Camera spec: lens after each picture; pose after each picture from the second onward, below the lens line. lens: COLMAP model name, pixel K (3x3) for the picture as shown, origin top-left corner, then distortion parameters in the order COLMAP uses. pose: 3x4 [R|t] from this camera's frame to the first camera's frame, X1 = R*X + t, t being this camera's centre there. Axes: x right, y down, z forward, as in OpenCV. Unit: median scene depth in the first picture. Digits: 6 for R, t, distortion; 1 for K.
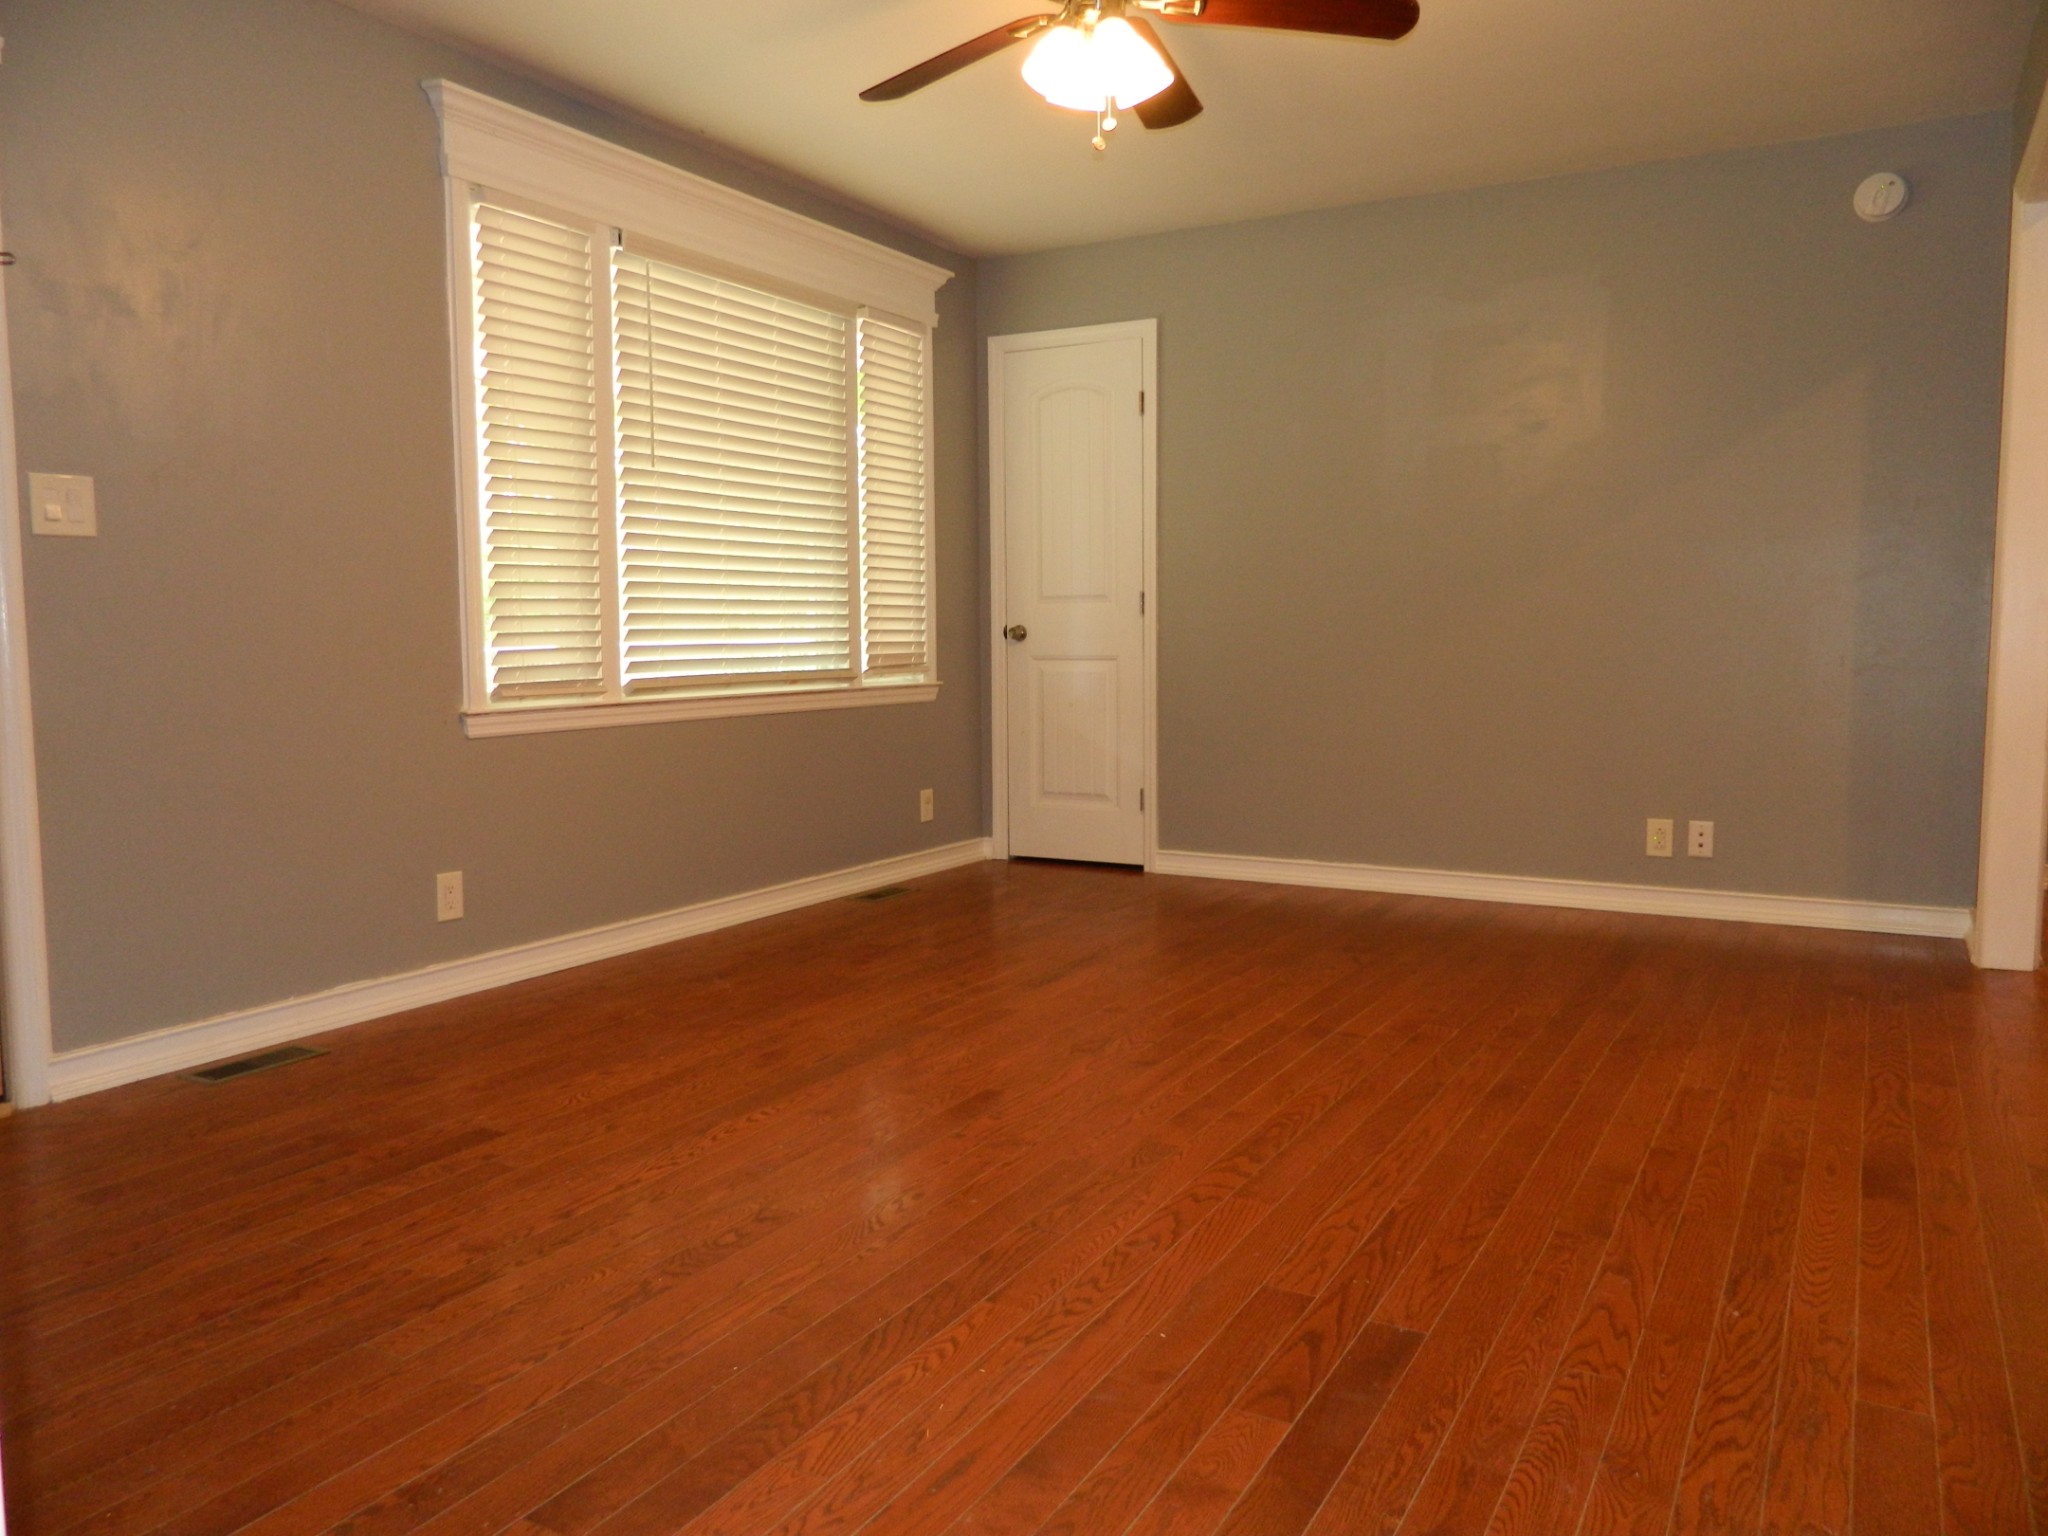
lens RADIAL K [[1515.2, 0, 1010.0], [0, 1515.2, 762.9], [0, 0, 1]] dist [0.003017, 0.002572]
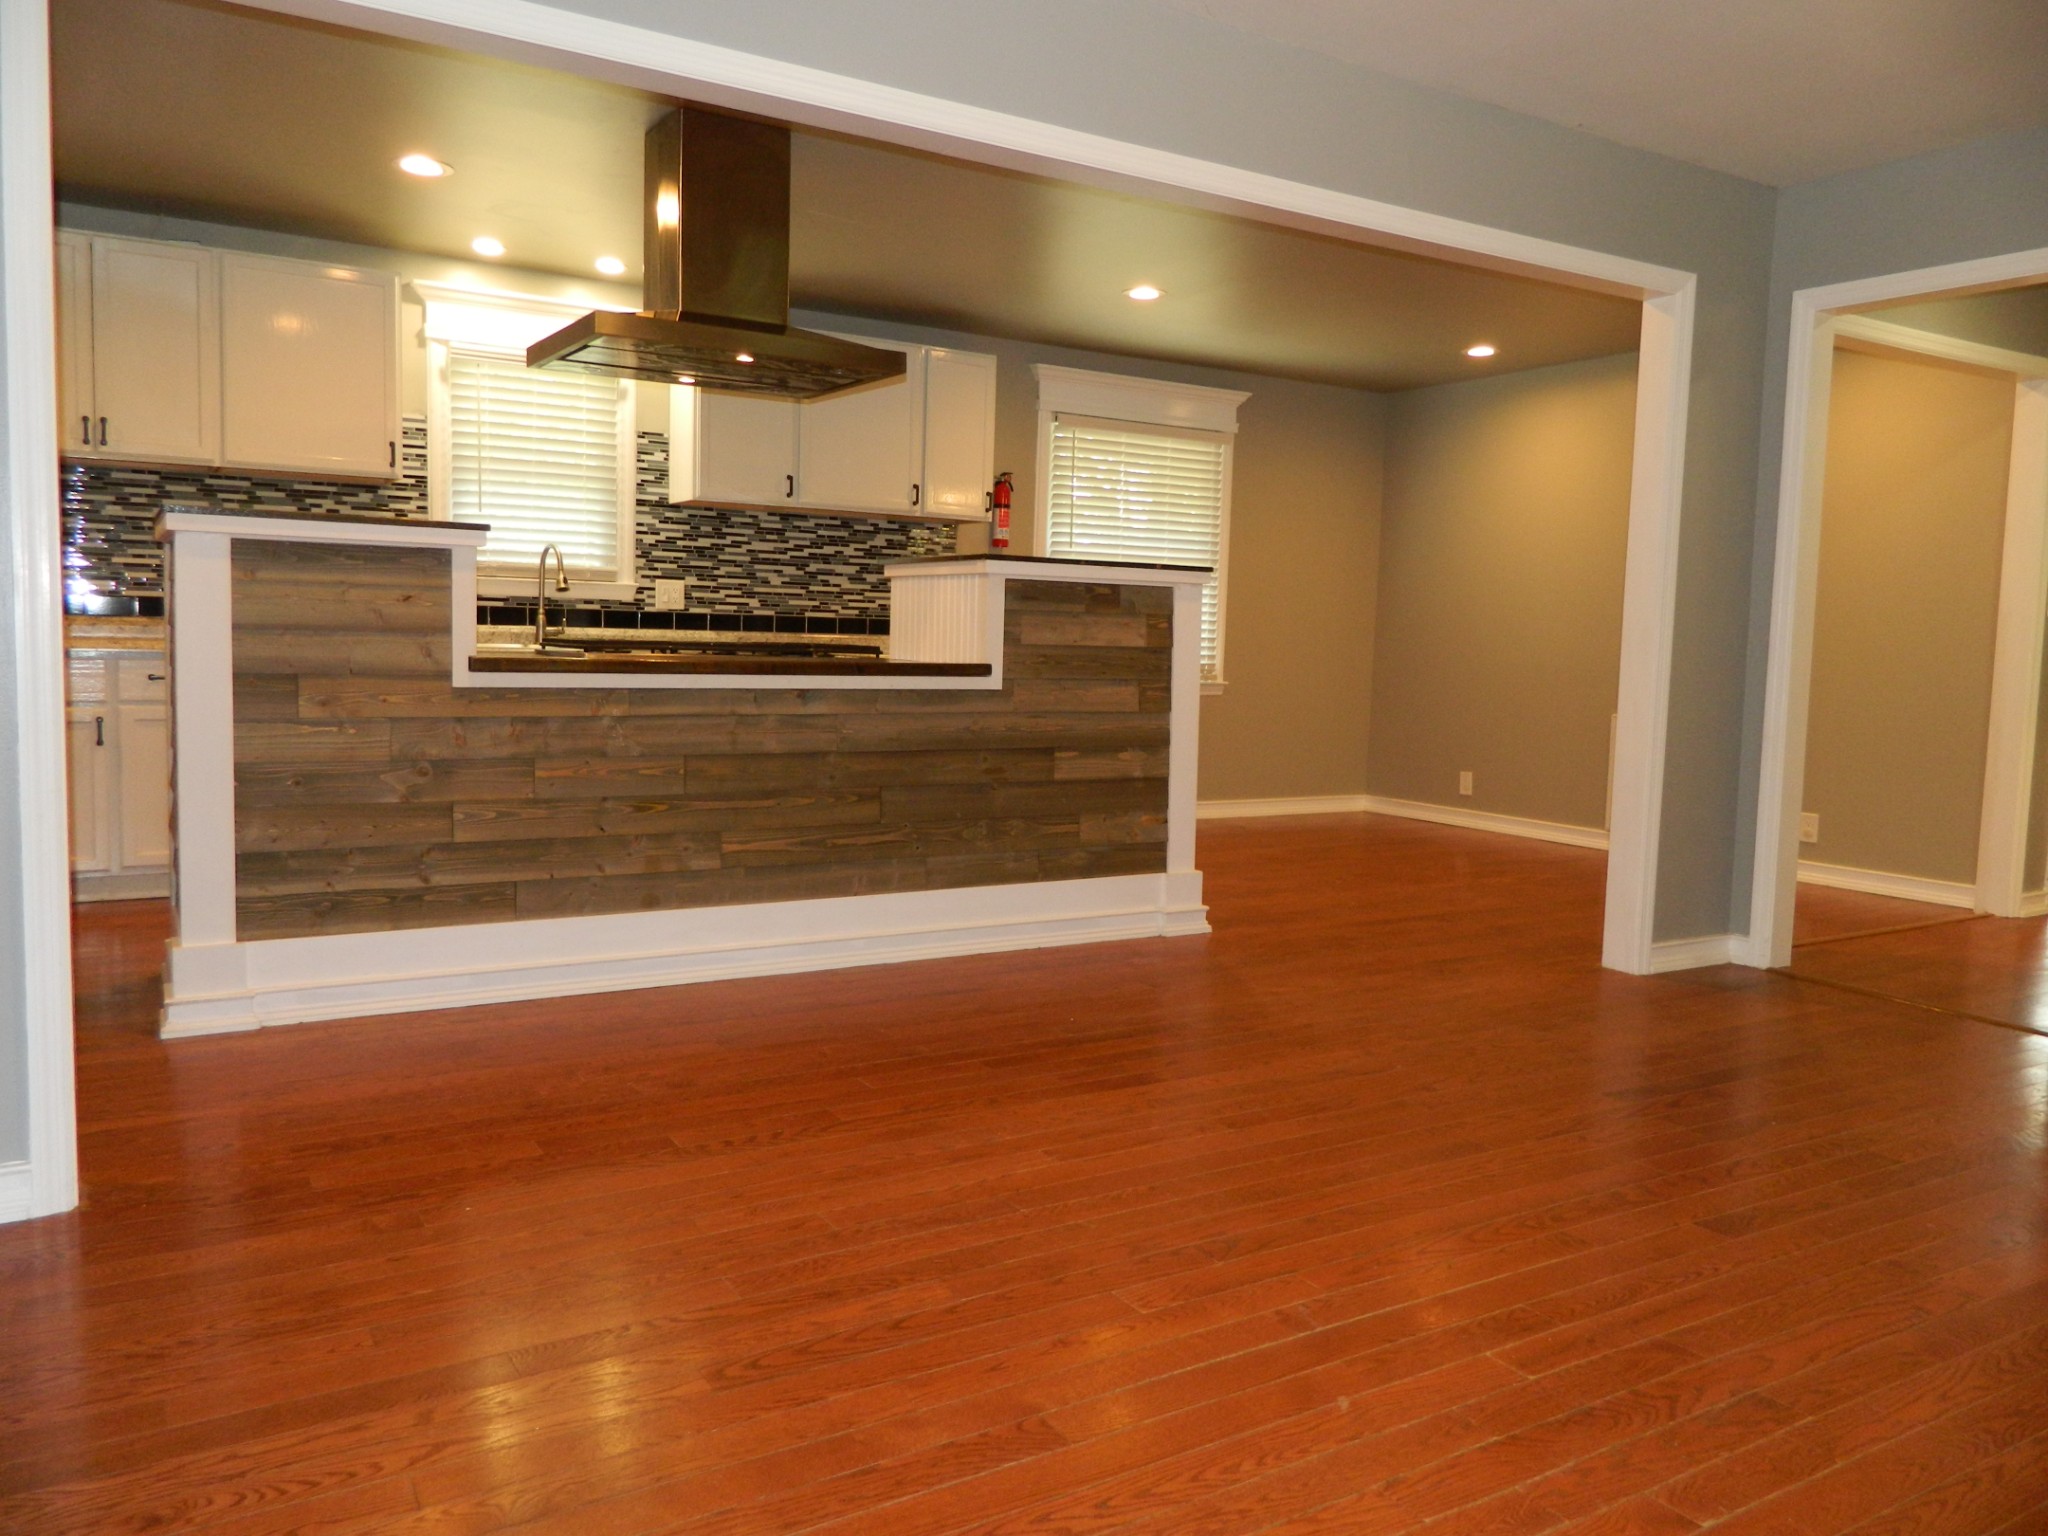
lens RADIAL K [[1515.2, 0, 1018.1], [0, 1515.2, 758.3], [0, 0, 1]] dist [0.003017, 0.002572]
pose [[-0.878315, -0.062612, 0.473965, 0.044182], [0.017641, 0.986467, 0.163006, -0.177255], [-0.477757, 0.151532, -0.865324, 1.752265]]
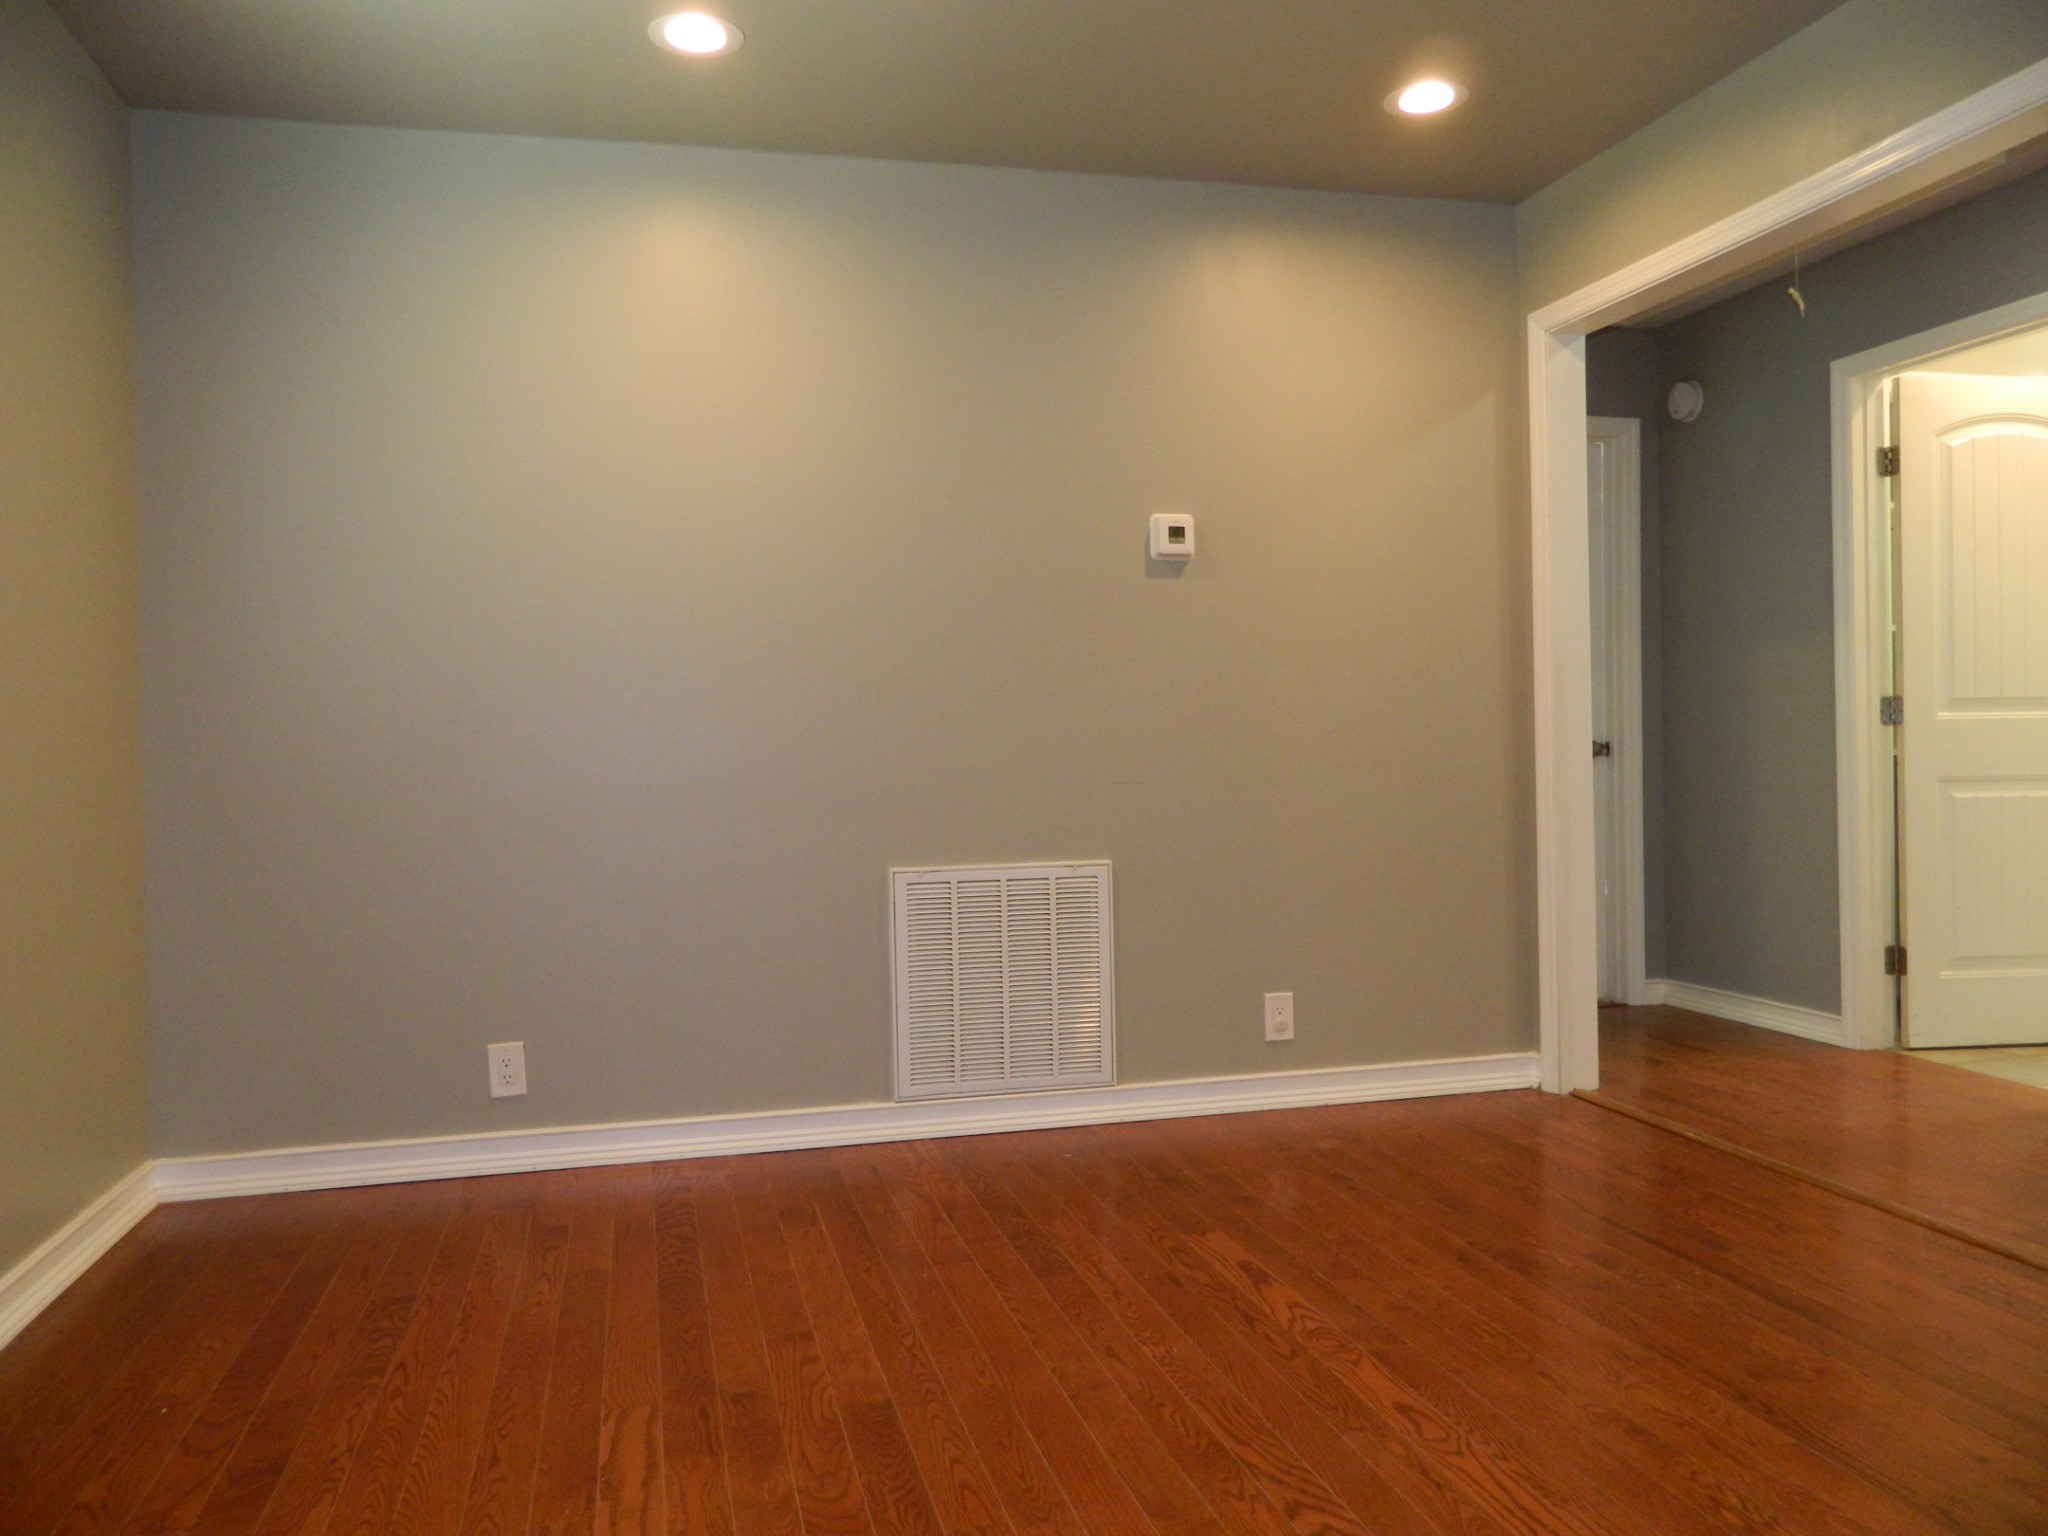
lens RADIAL K [[1515.2, 0, 1019.6], [0, 1515.2, 758.4], [0, 0, 1]] dist [0.003017, 0.002572]
pose [[-0.721312, 0.022510, -0.692245, 1.107333], [-0.041134, 0.996315, 0.075258, -0.021216], [0.691388, 0.082759, -0.717728, 0.157699]]
